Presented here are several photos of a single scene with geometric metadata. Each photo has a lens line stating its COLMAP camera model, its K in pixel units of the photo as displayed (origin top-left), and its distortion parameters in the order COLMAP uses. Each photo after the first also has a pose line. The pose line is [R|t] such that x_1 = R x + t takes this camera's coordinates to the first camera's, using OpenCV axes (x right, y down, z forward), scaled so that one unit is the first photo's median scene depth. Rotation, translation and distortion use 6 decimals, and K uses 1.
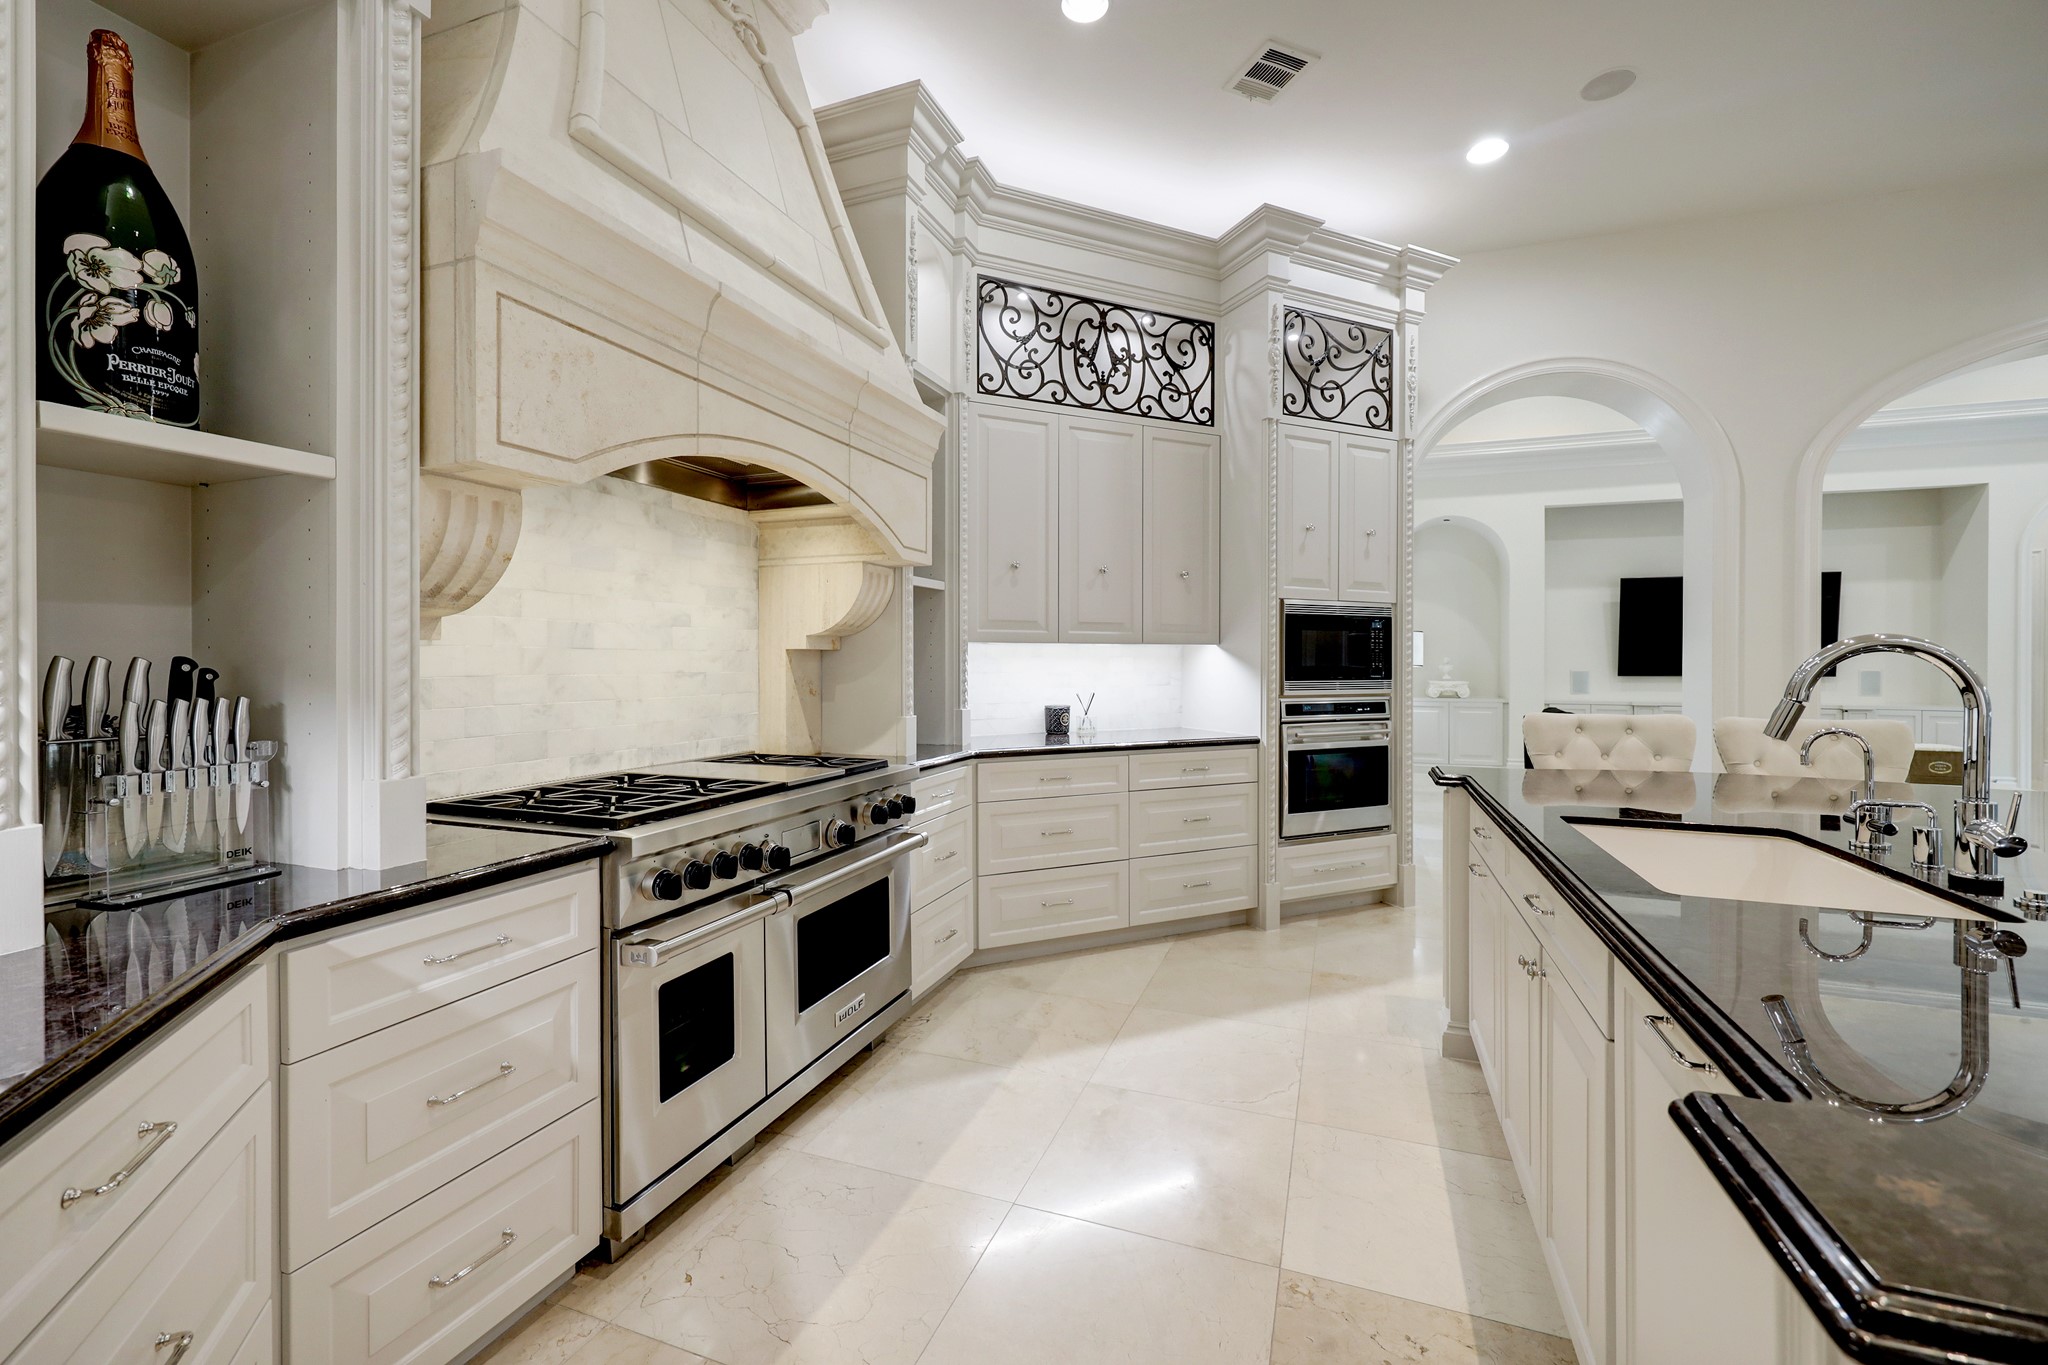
lens RADIAL K [[843.9, 0, 1024.9], [0, 843.9, 672.2], [0, 0, 1]] dist [-0.002787, -0.000053]
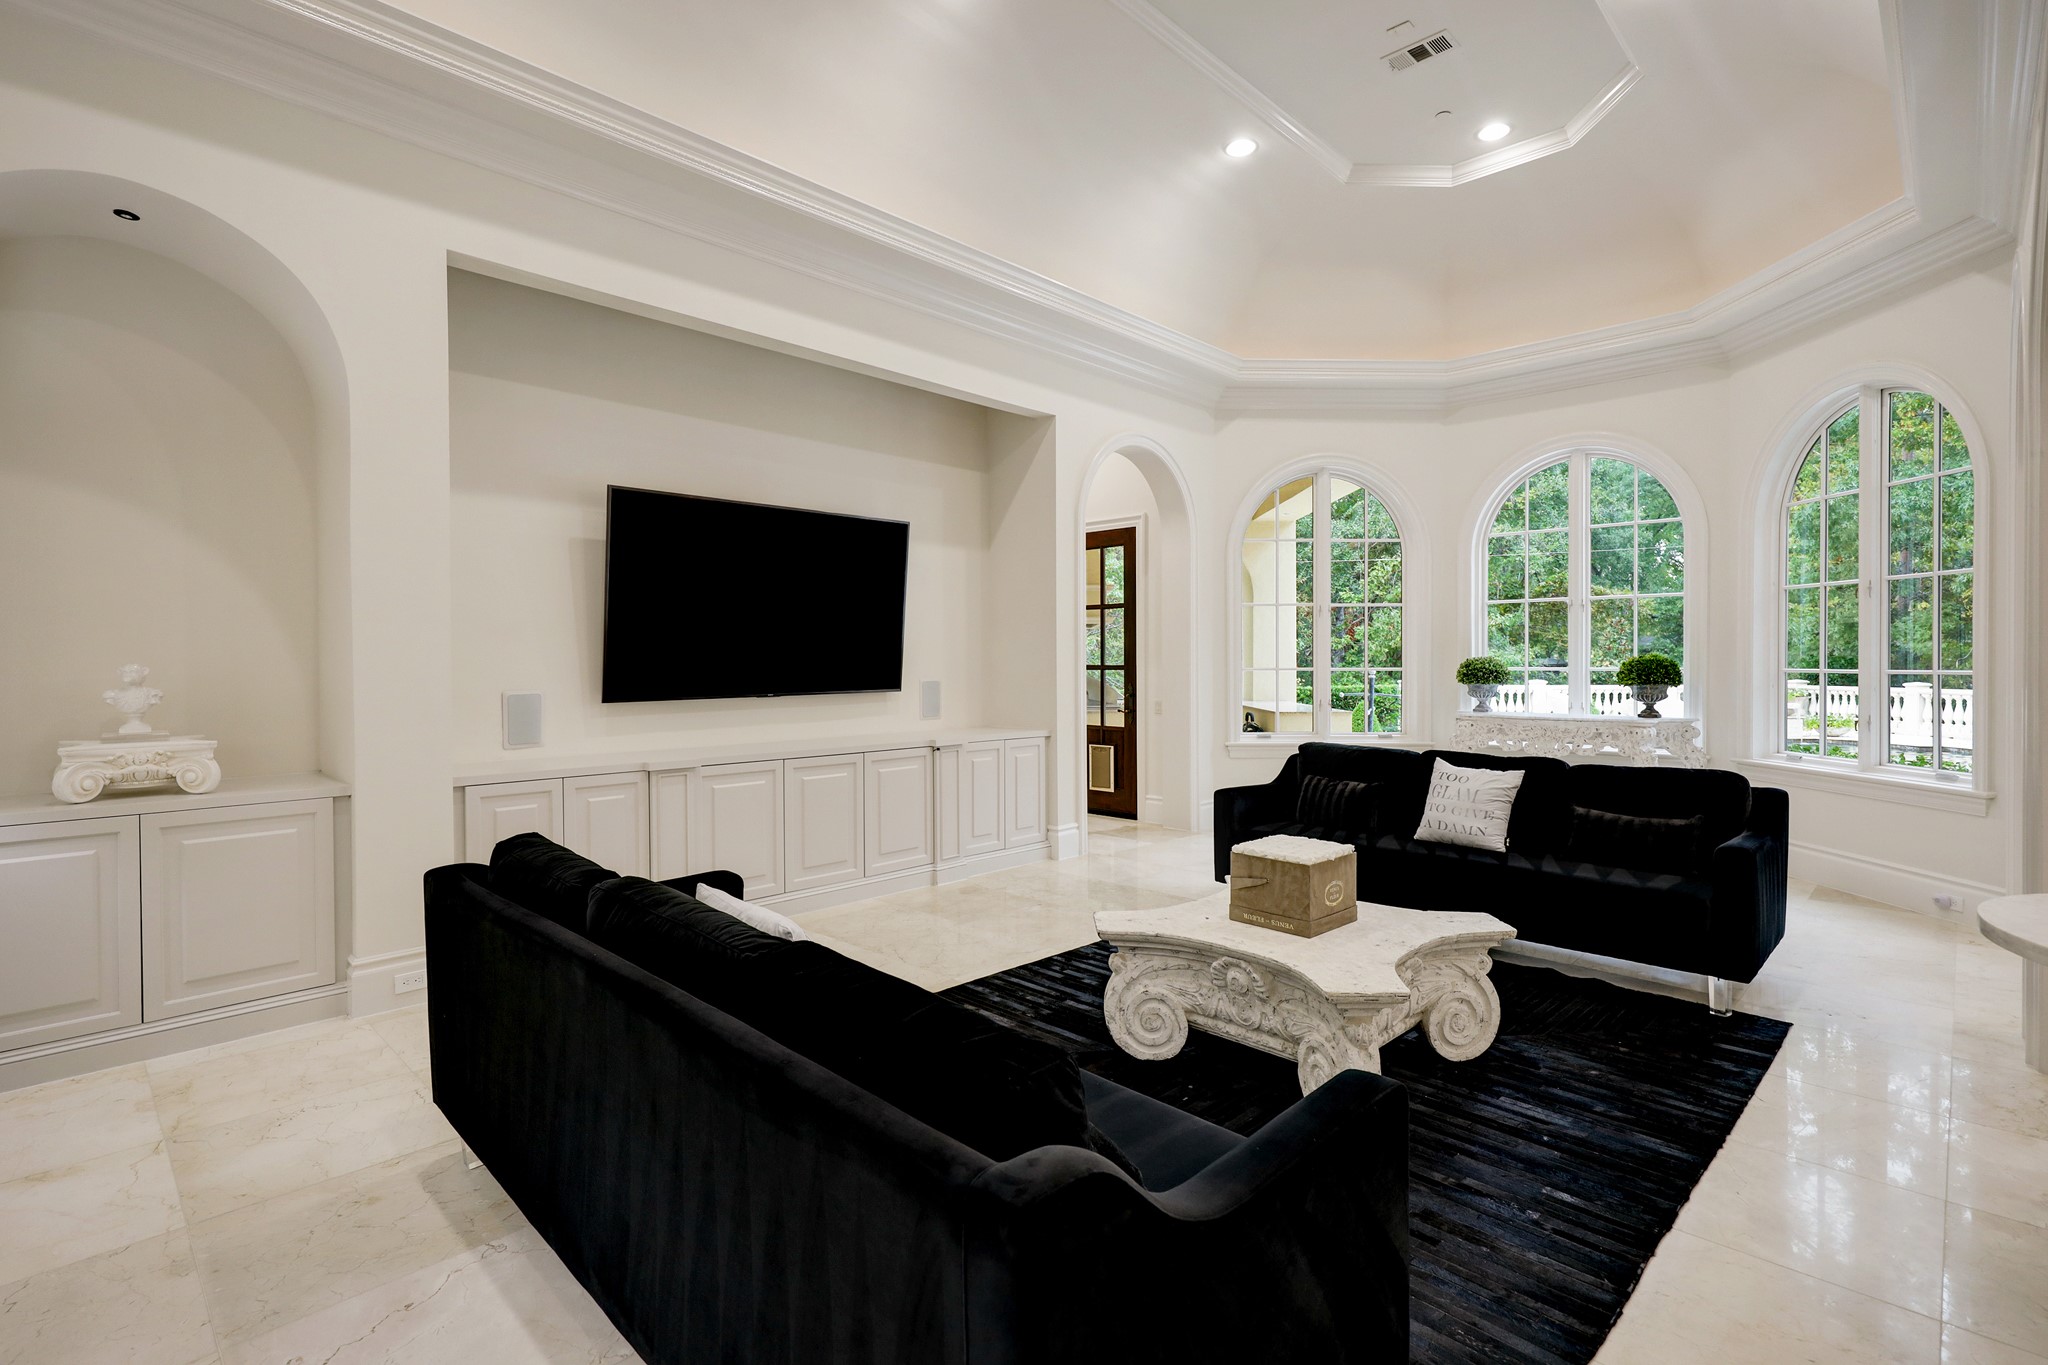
lens RADIAL K [[999.0, 0, 1020.2], [0, 999.0, 669.7], [0, 0, 1]] dist [0.003175, 0.000527]
pose [[0.433751, -0.012619, 0.900944, 0.314618], [0.009564, 0.999910, 0.009400, -0.015969], [-0.900982, 0.004540, 0.433833, 0.557369]]
